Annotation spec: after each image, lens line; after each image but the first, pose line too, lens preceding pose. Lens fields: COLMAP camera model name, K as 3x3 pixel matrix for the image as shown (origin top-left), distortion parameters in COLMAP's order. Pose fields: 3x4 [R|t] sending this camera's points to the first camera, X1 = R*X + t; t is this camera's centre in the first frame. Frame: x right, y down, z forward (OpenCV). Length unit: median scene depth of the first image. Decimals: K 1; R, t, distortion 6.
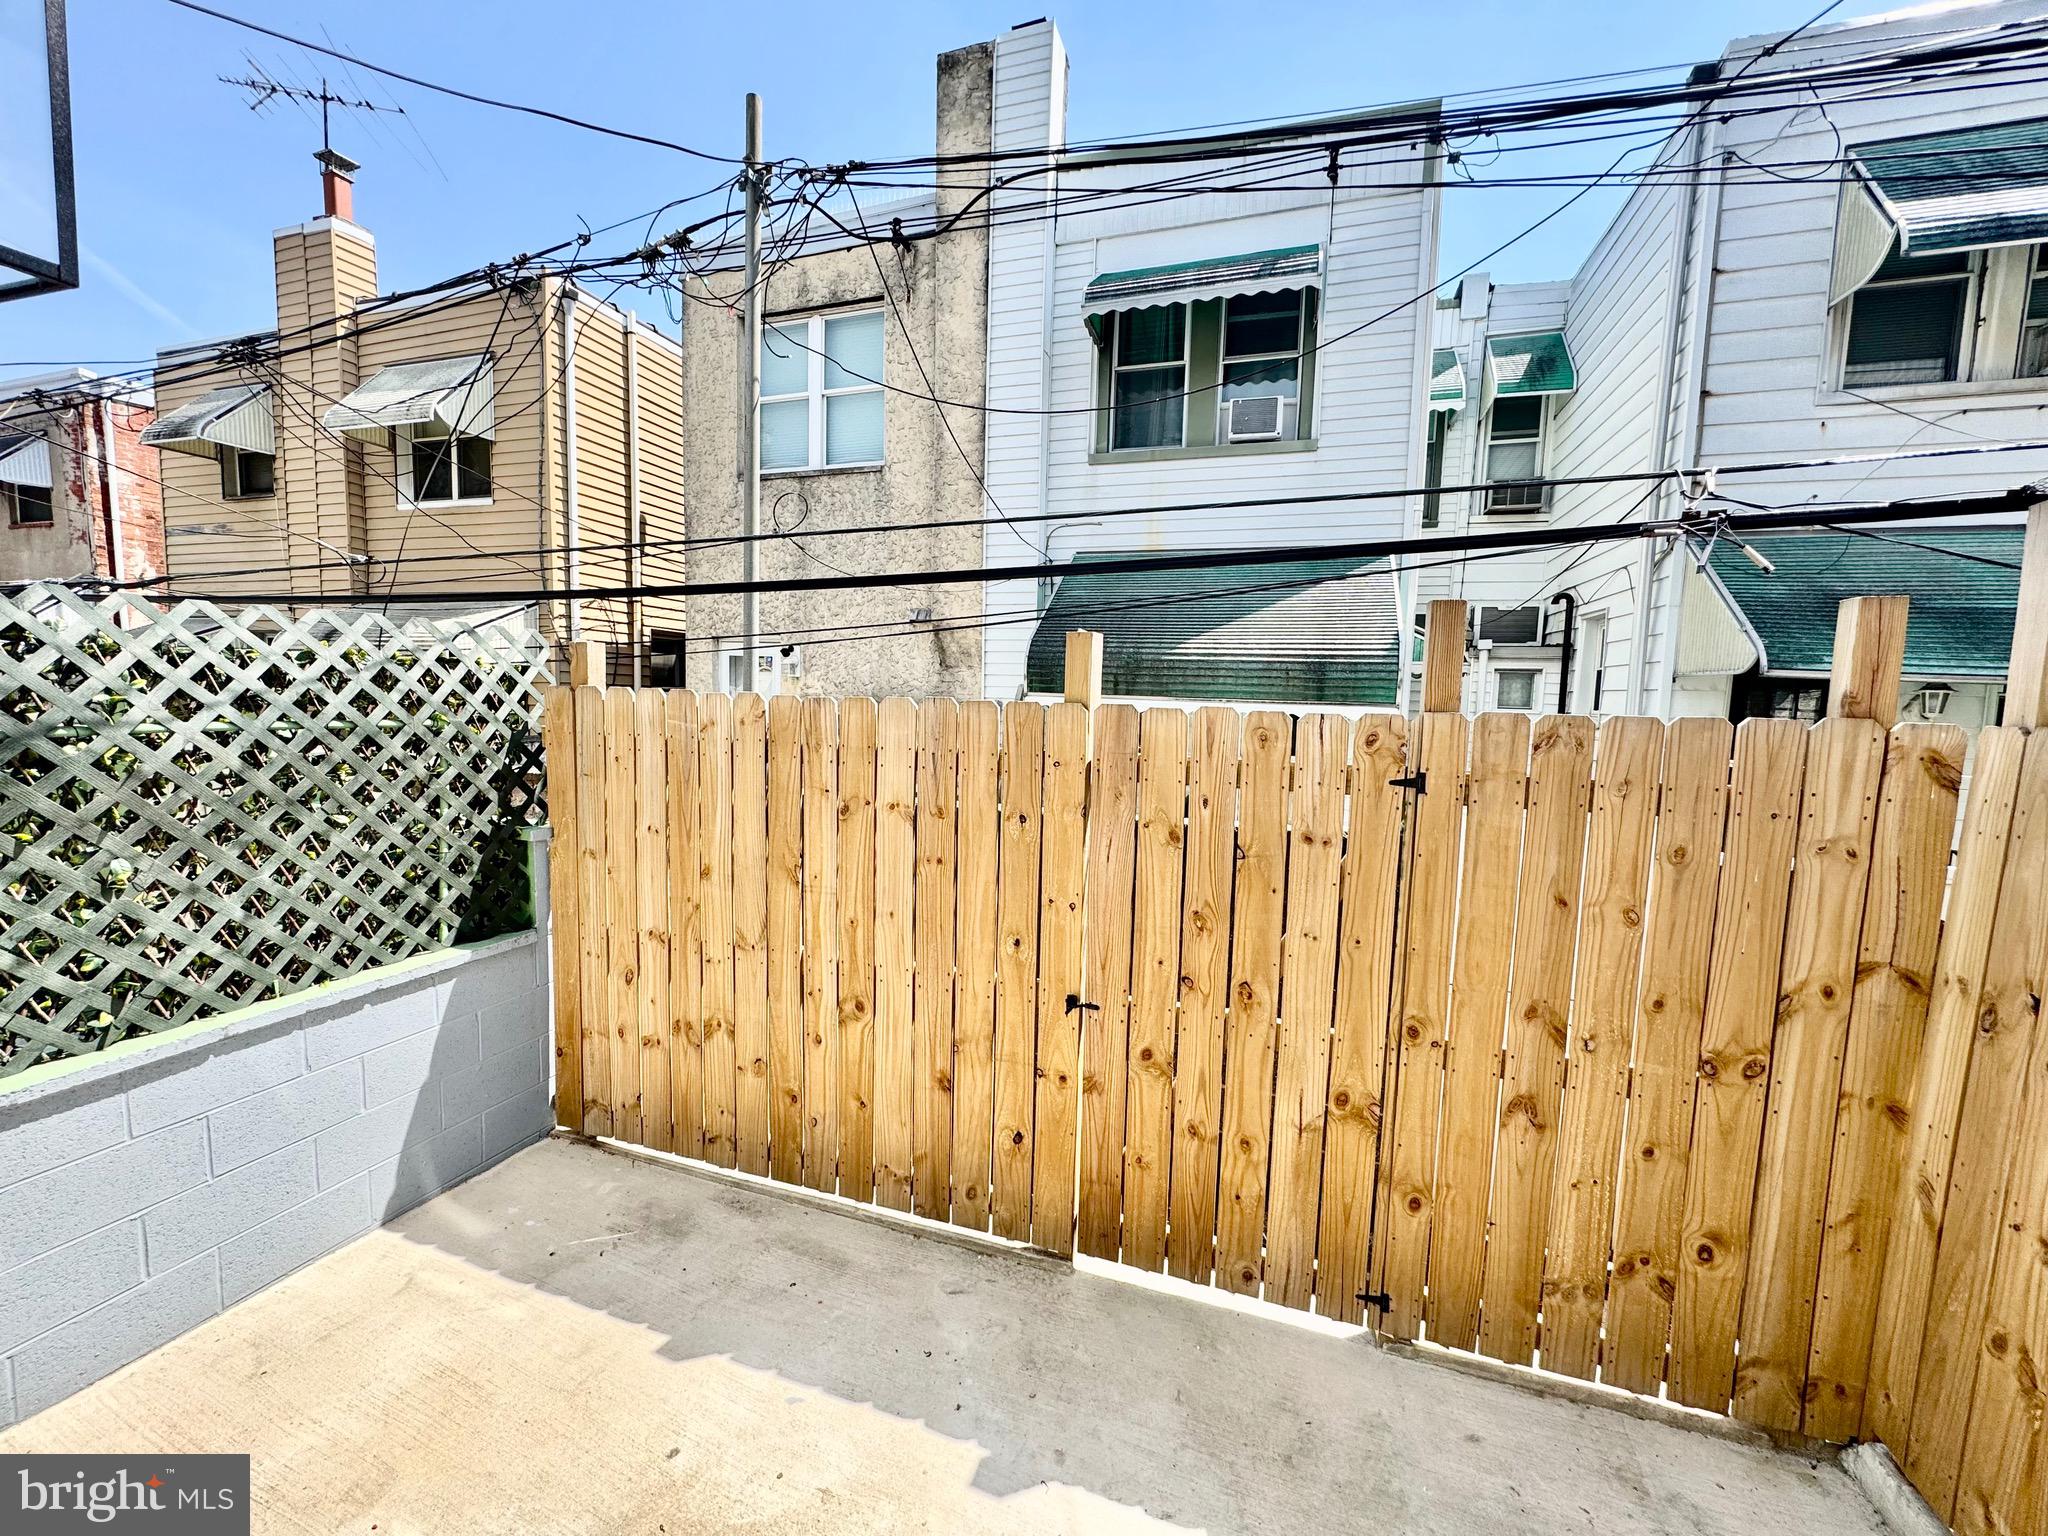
lens RADIAL K [[818.4, 0, 1023.2], [0, 818.4, 765.4], [0, 0, 1]] dist [-0.001743, 0.000468]
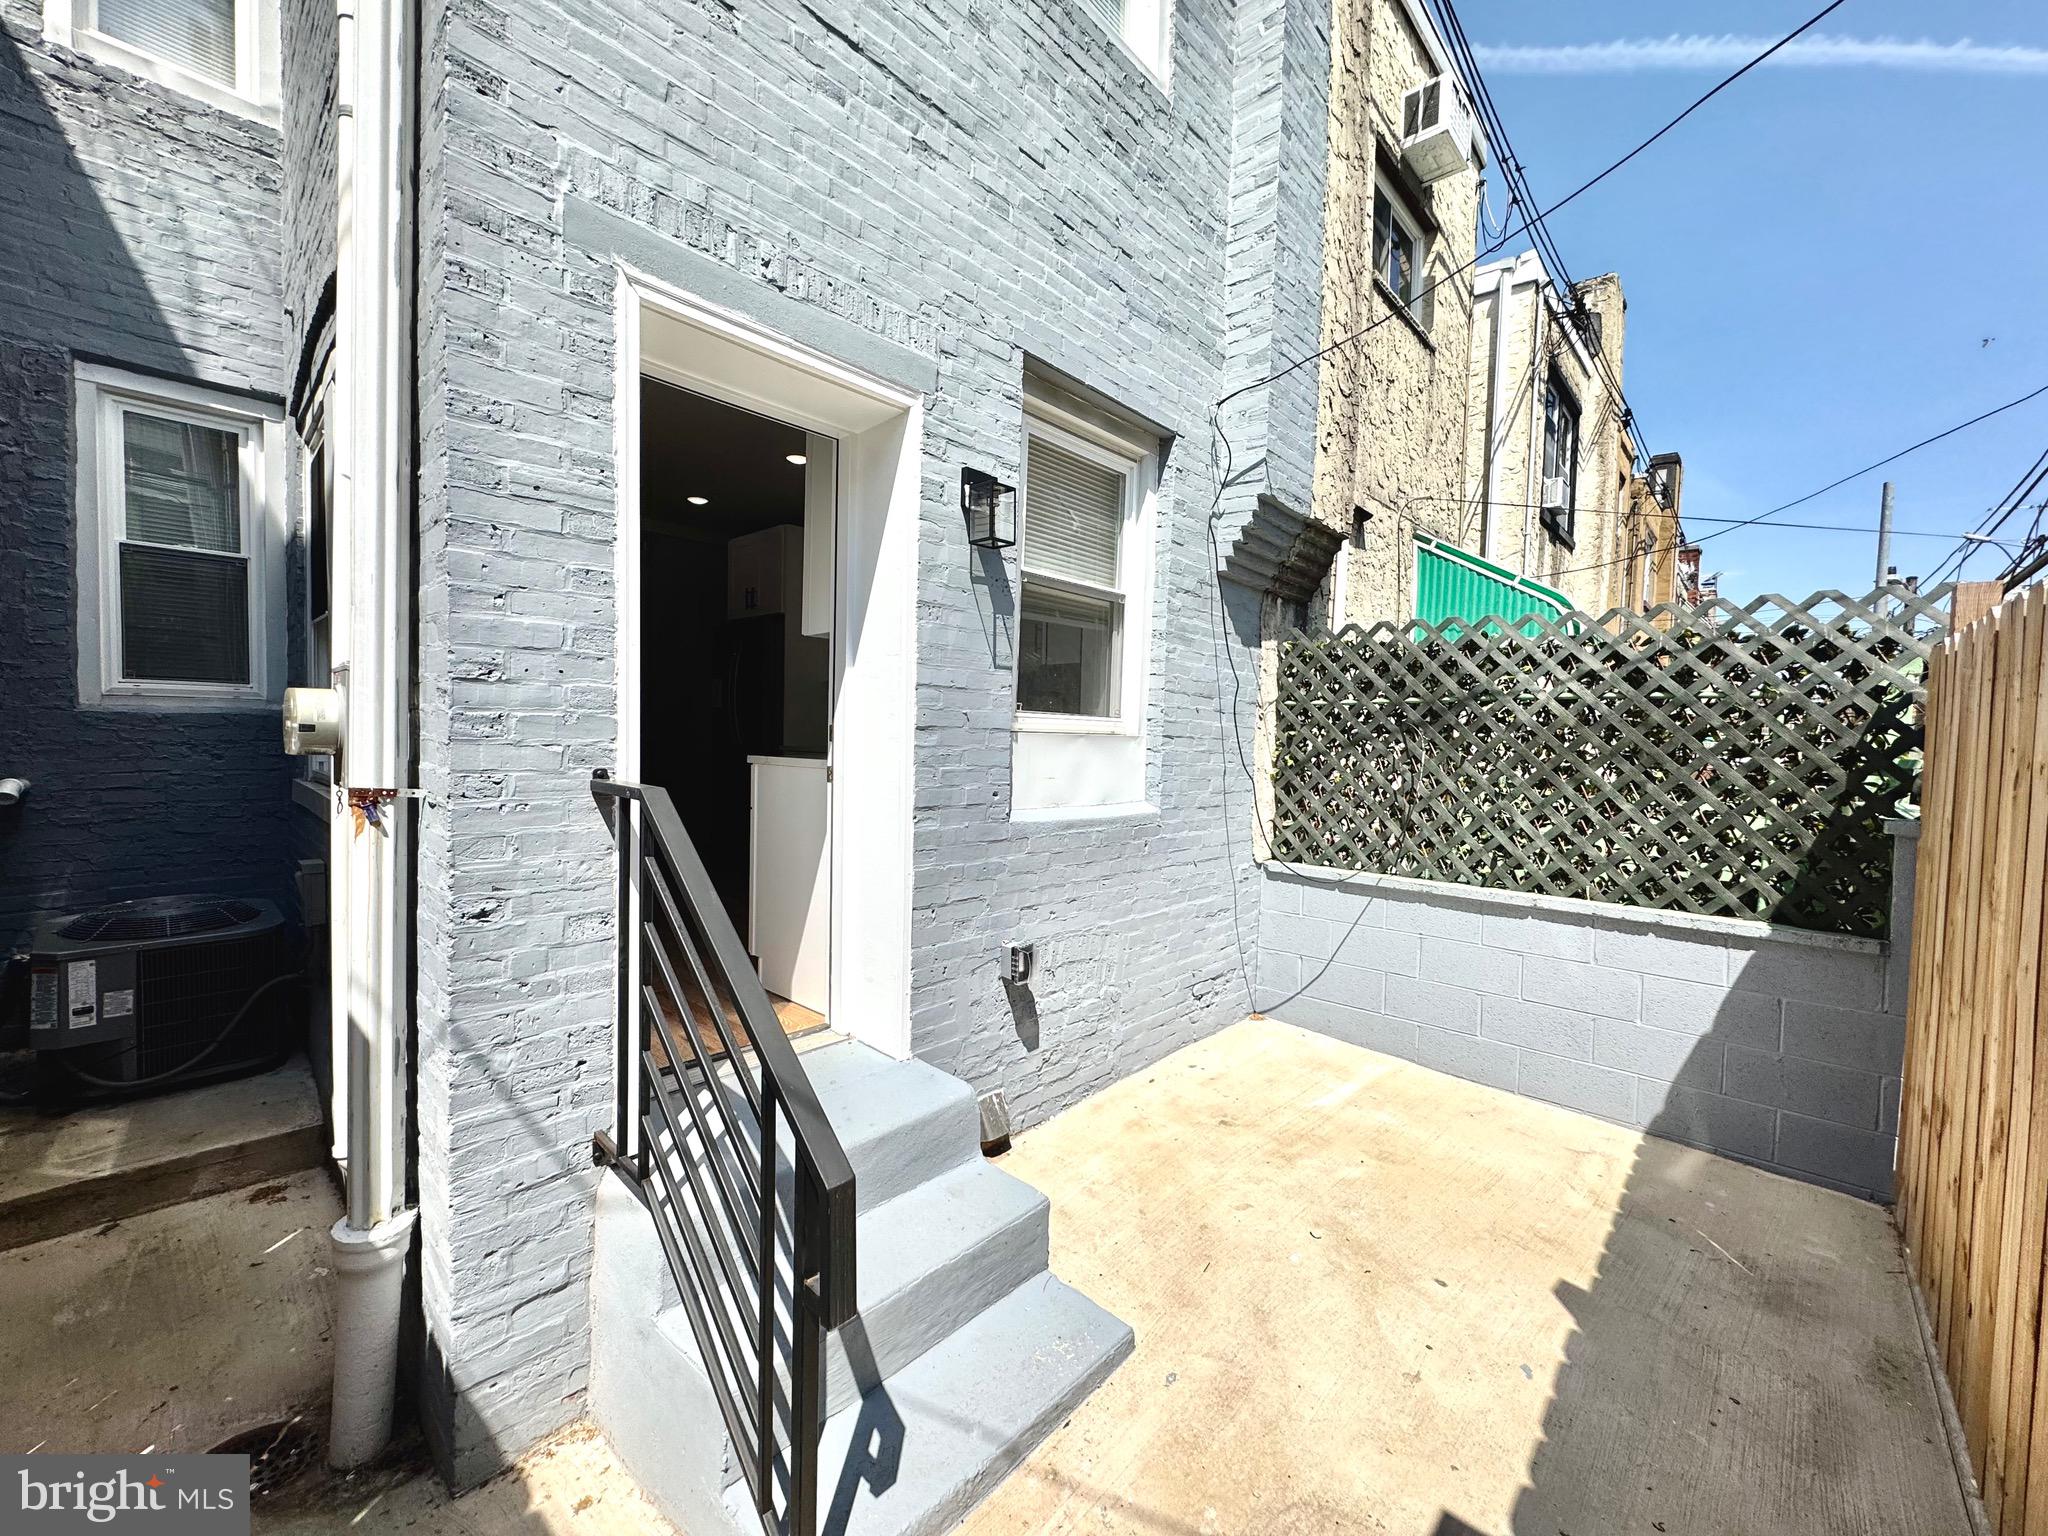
lens RADIAL K [[818.4, 0, 1023.2], [0, 818.4, 765.4], [0, 0, 1]] dist [-0.001743, 0.000468]
pose [[-0.414701, -0.008768, -0.909915, 0.637896], [-0.117556, 0.992090, 0.044018, 0.107757], [0.902332, 0.125220, -0.412452, 0.633621]]
